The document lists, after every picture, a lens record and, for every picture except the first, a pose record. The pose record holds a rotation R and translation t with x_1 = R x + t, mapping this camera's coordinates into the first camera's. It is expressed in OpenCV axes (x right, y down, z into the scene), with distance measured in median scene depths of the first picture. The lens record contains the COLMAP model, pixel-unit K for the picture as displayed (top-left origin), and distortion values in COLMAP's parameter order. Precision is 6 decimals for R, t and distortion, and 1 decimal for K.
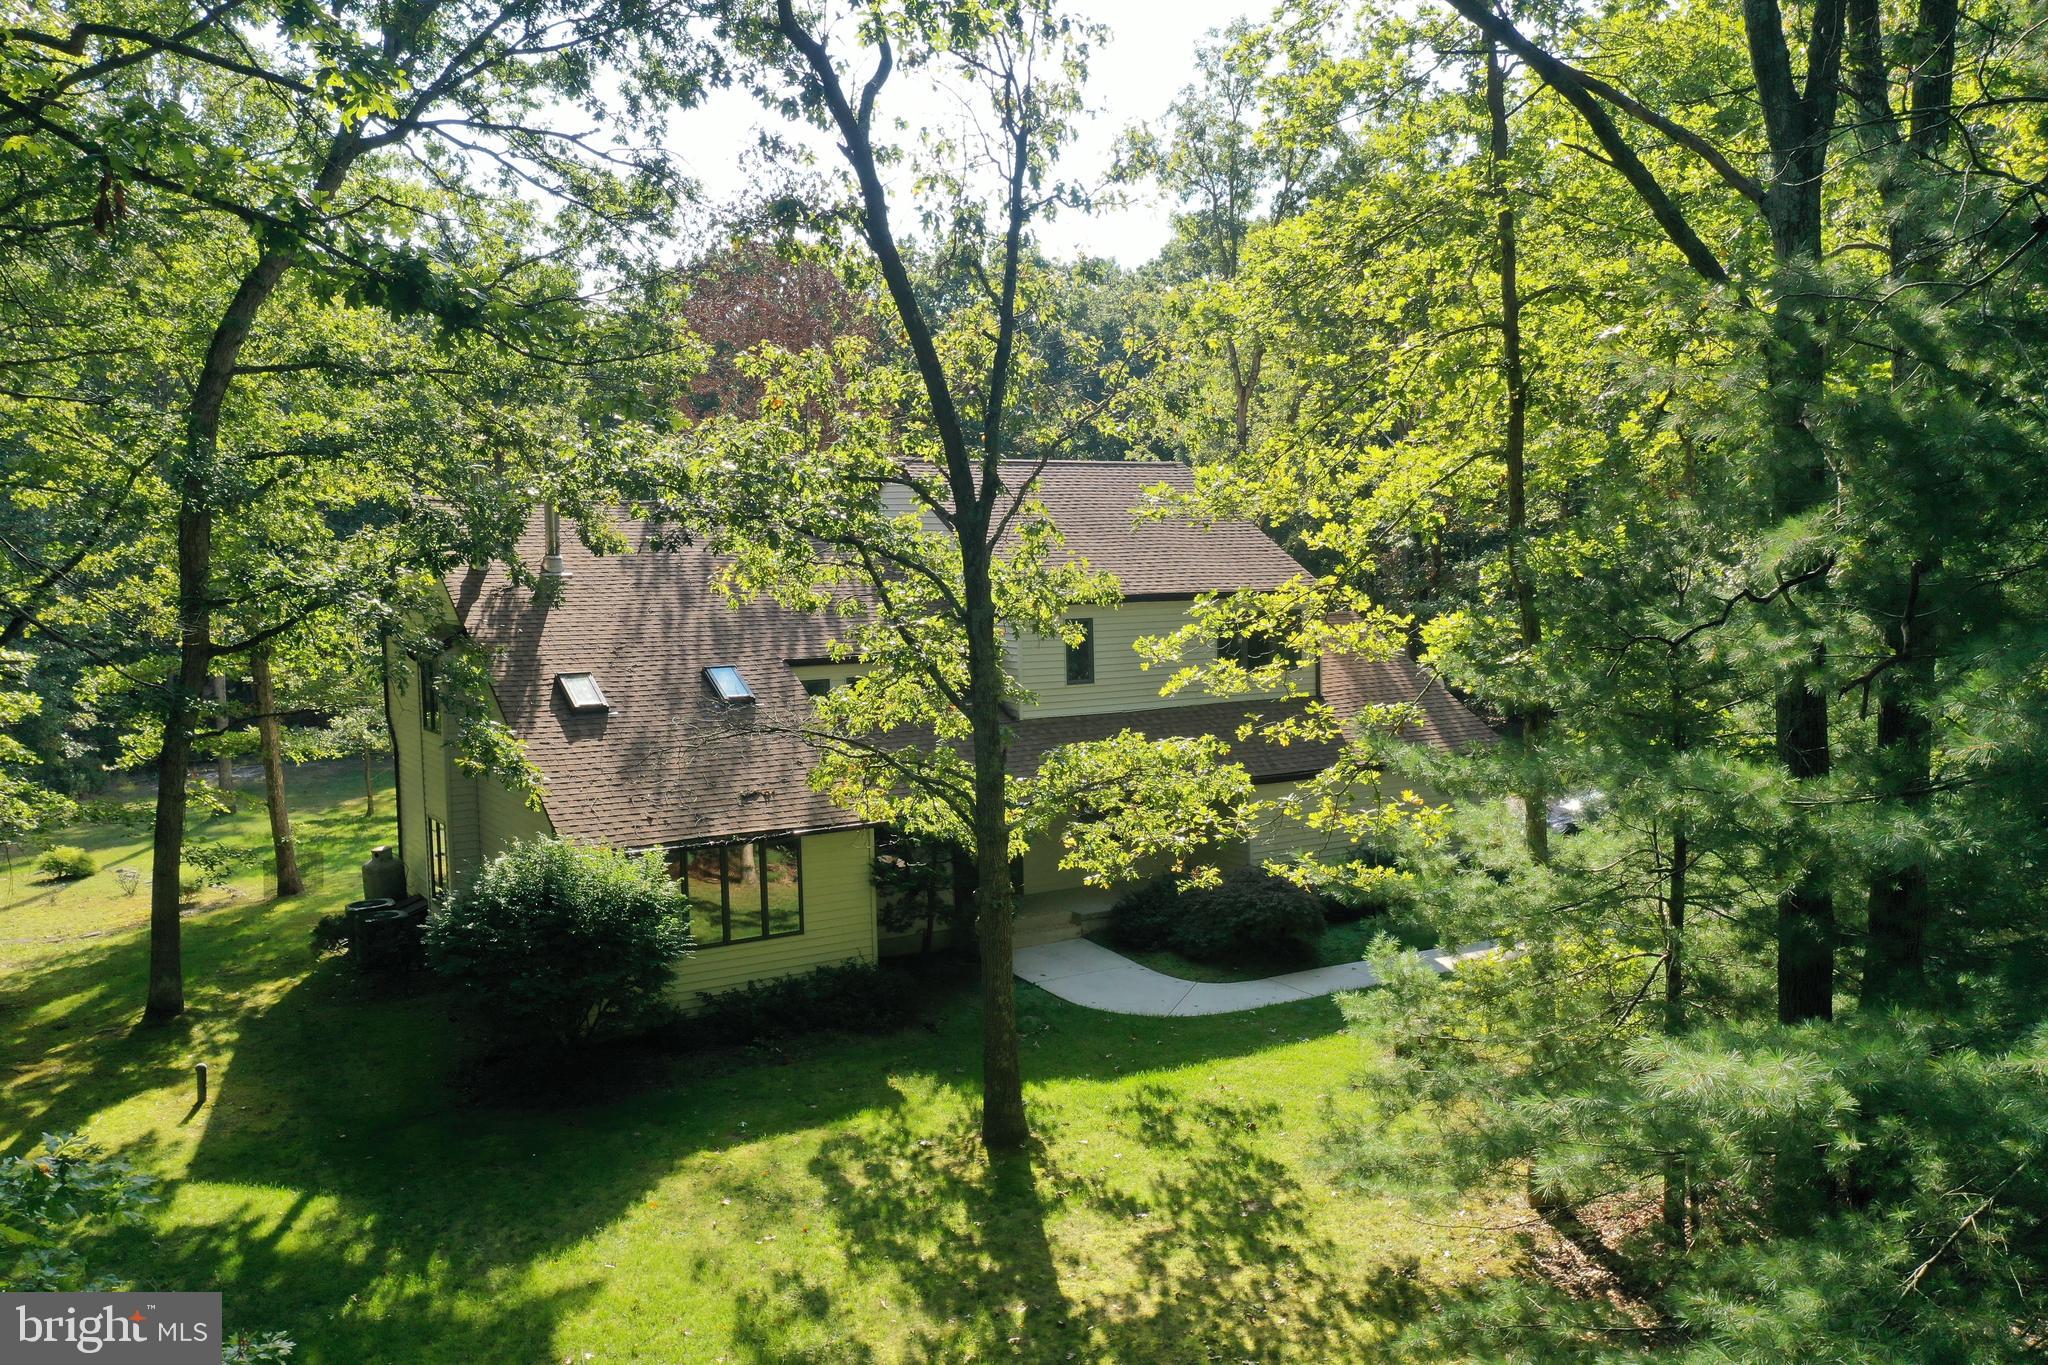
lens RADIAL K [[1610.1, 0, 1024.1], [0, 1610.1, 650.2], [0, 0, 1]] dist [-0.004114, 0.000312]
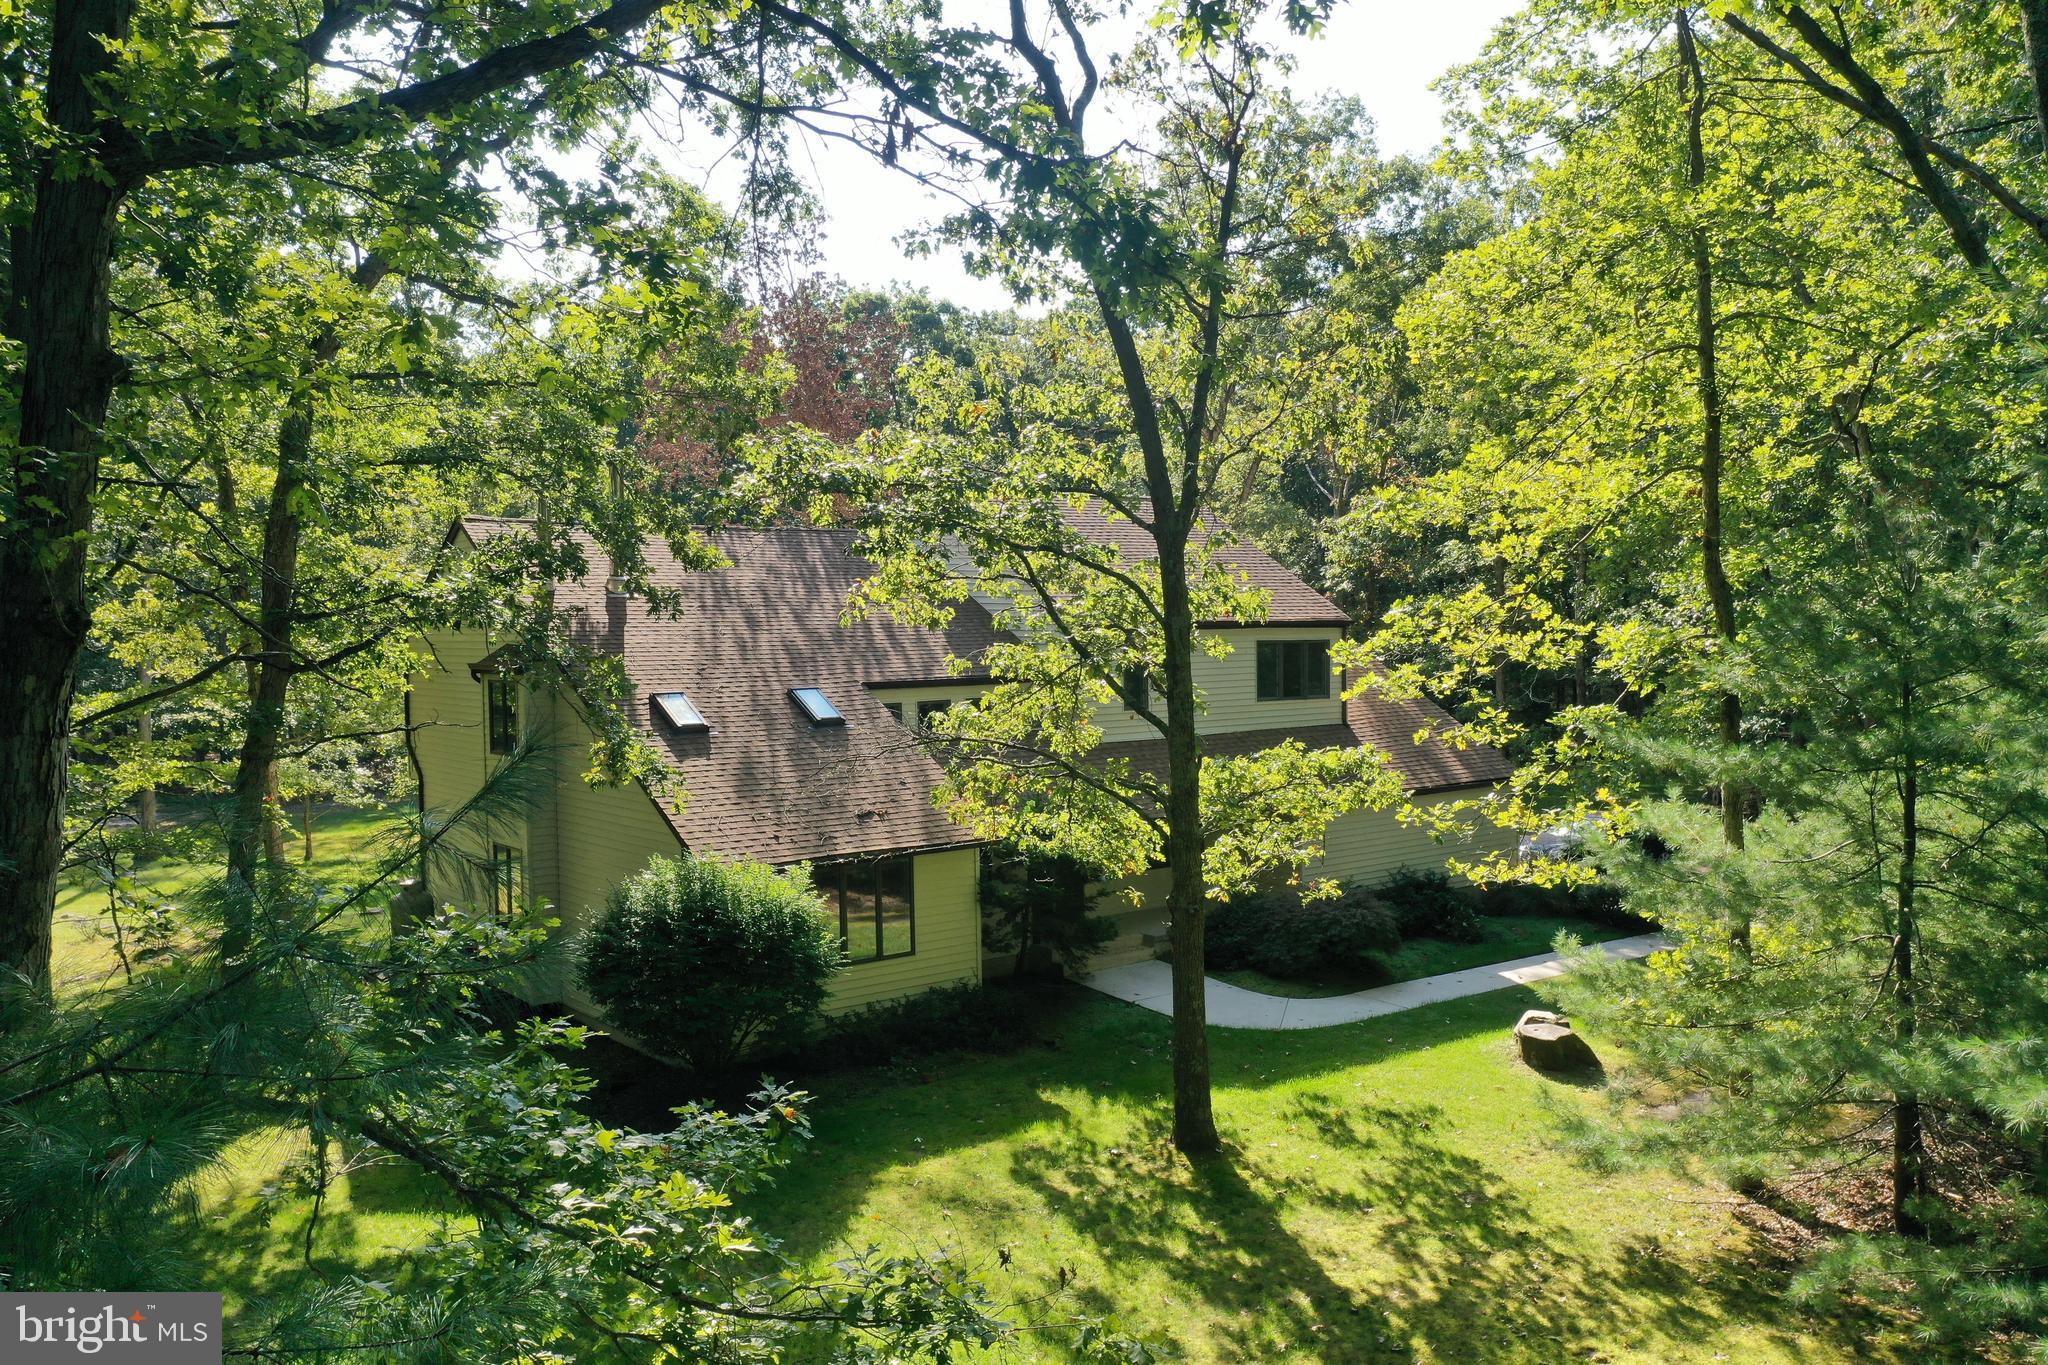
lens RADIAL K [[1610.1, 0, 1024.1], [0, 1610.1, 650.2], [0, 0, 1]] dist [-0.004114, 0.000312]
pose [[0.994378, 0.003320, 0.105832, -0.227438], [0.000445, 0.999368, -0.035534, 0.031414], [-0.105883, 0.035381, 0.993749, 0.002631]]
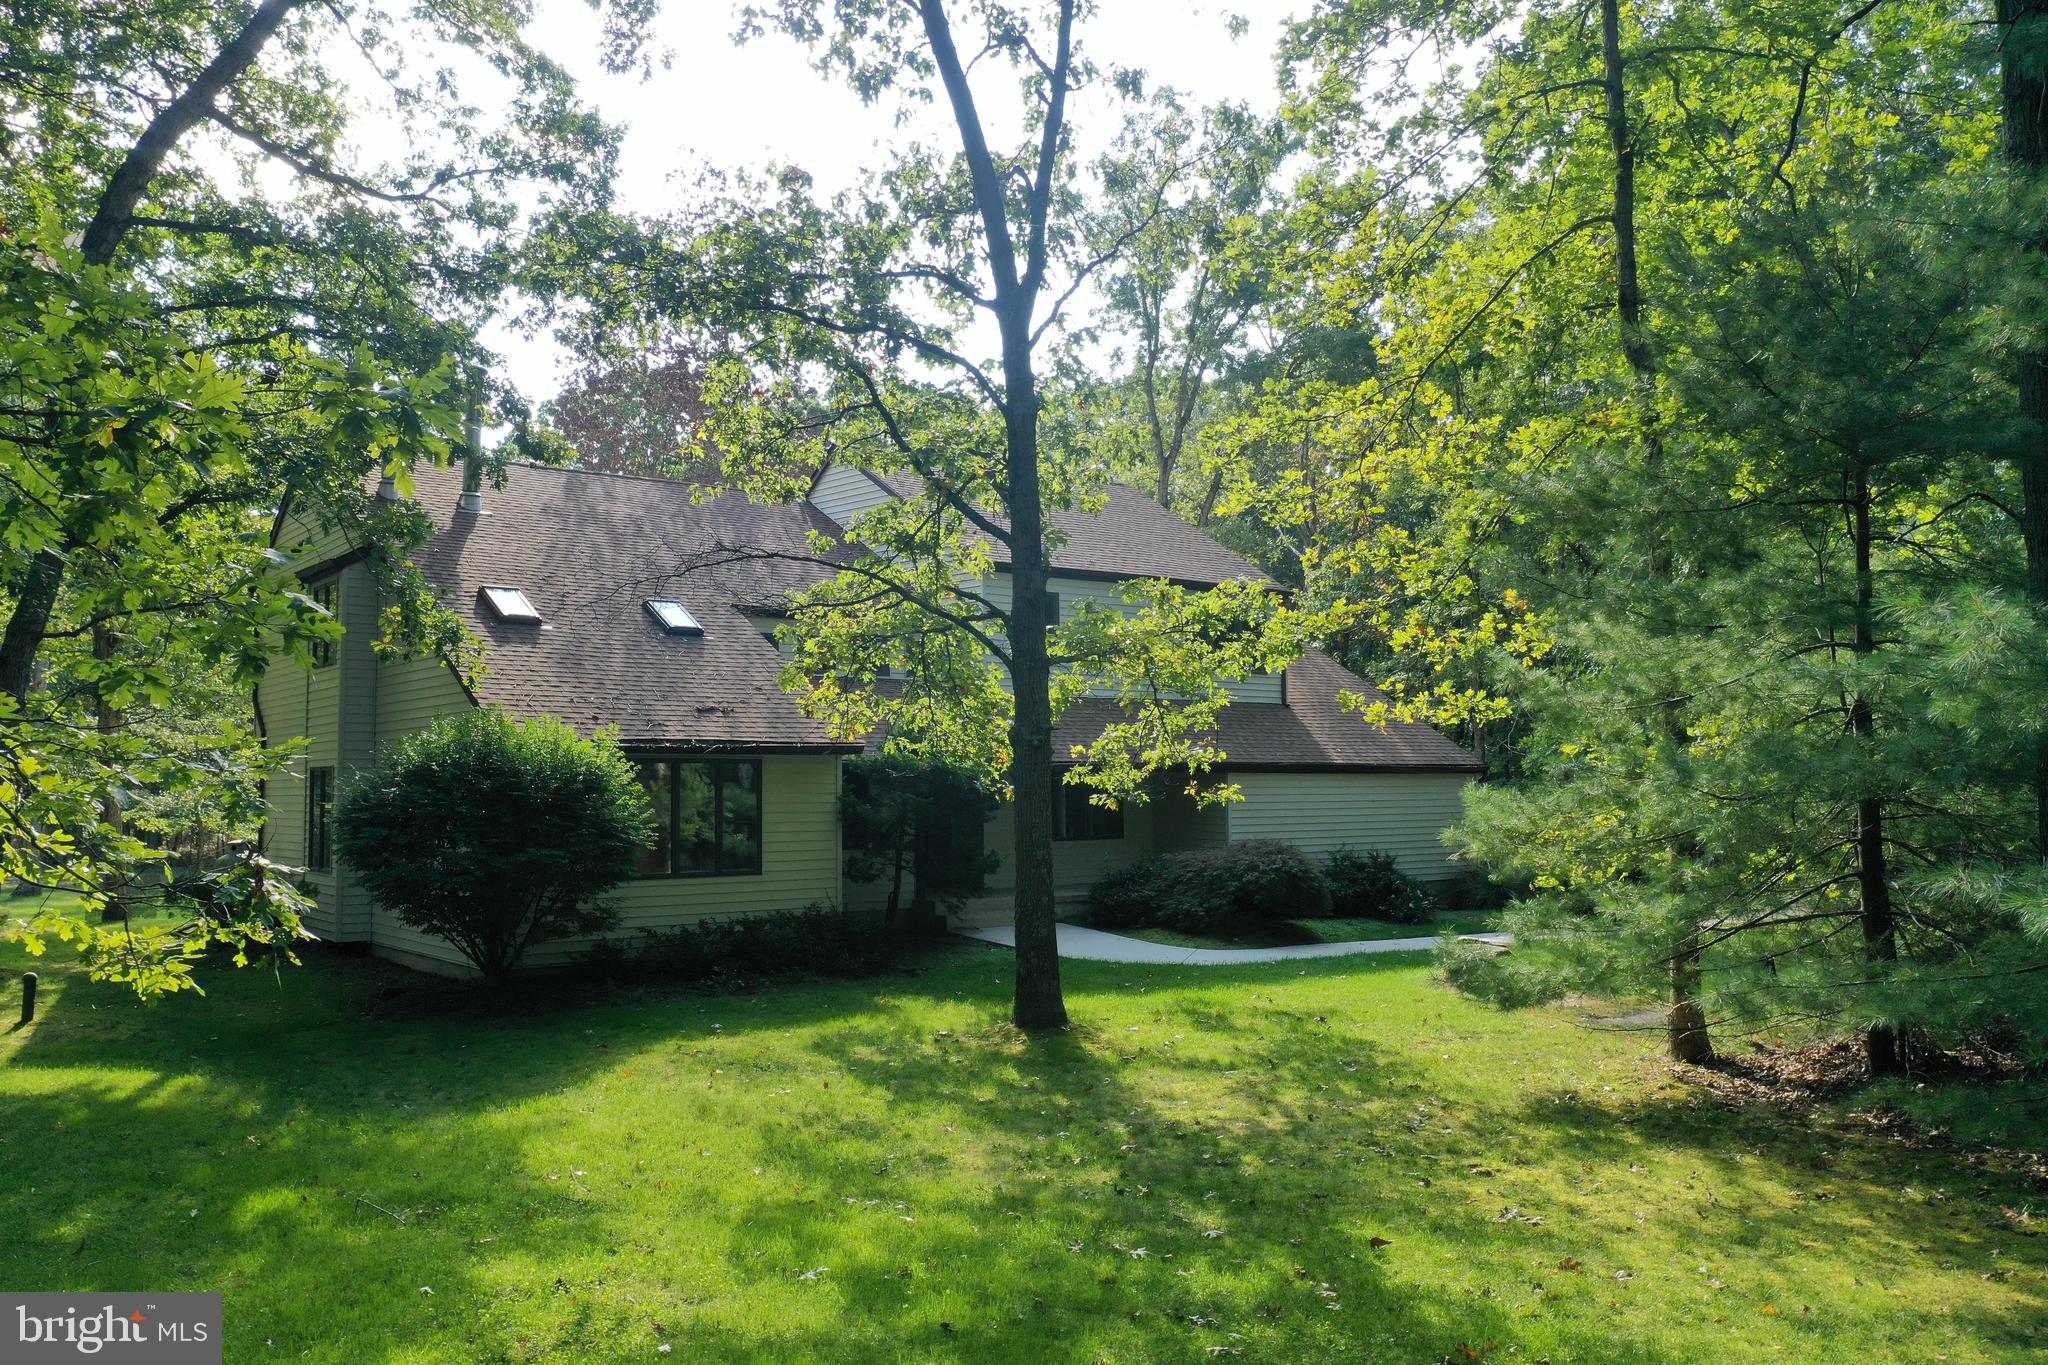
lens RADIAL K [[1609.0, 0, 1037.0], [0, 1609.0, 658.8], [0, 0, 1]] dist [-0.003236, -0.005117]
pose [[0.994179, 0.022320, 0.105404, -0.107569], [-0.008130, 0.991058, -0.133185, 0.227481], [-0.107435, 0.131553, 0.985470, 0.145158]]
